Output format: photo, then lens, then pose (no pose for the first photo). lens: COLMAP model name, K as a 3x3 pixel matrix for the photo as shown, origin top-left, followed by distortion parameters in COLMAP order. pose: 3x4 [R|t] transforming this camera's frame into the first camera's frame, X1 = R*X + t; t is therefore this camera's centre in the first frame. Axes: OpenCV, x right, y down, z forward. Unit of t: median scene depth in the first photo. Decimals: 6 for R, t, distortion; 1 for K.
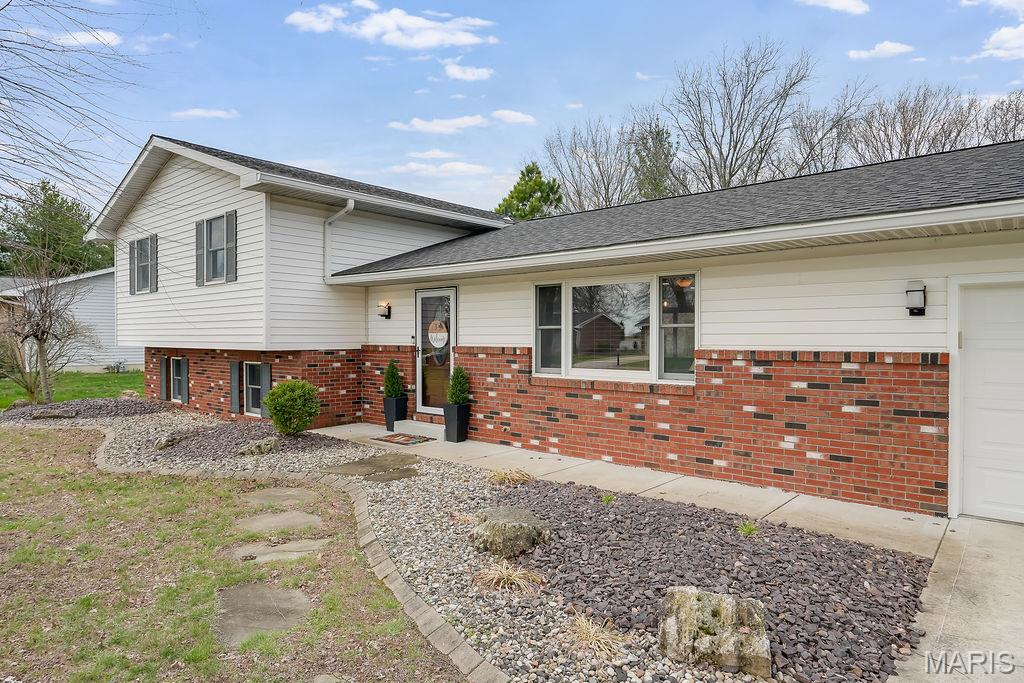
lens RADIAL K [[603.2, 0, 512.5], [0, 603.2, 345.3], [0, 0, 1]] dist [-0.002513, -0.000989]
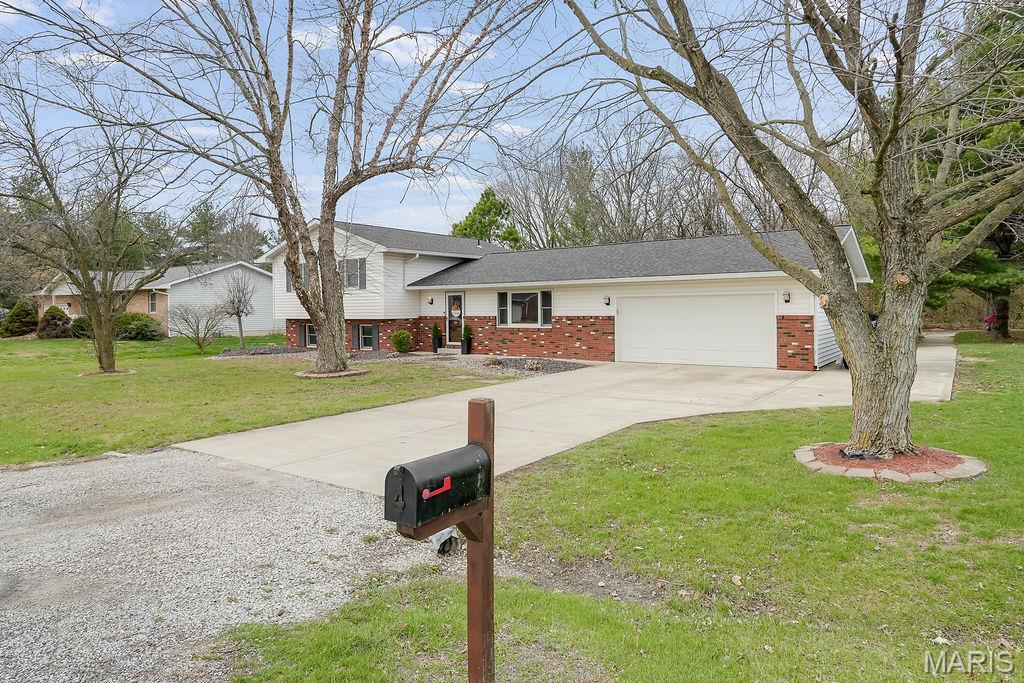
lens RADIAL K [[603.2, 0, 508.7], [0, 603.2, 334.4], [0, 0, 1]] dist [-0.002513, -0.000989]
pose [[0.997366, -0.012350, 0.071475, -0.094576], [0.010456, 0.999586, 0.026804, 0.012284], [-0.071777, -0.025986, 0.997082, -1.483012]]
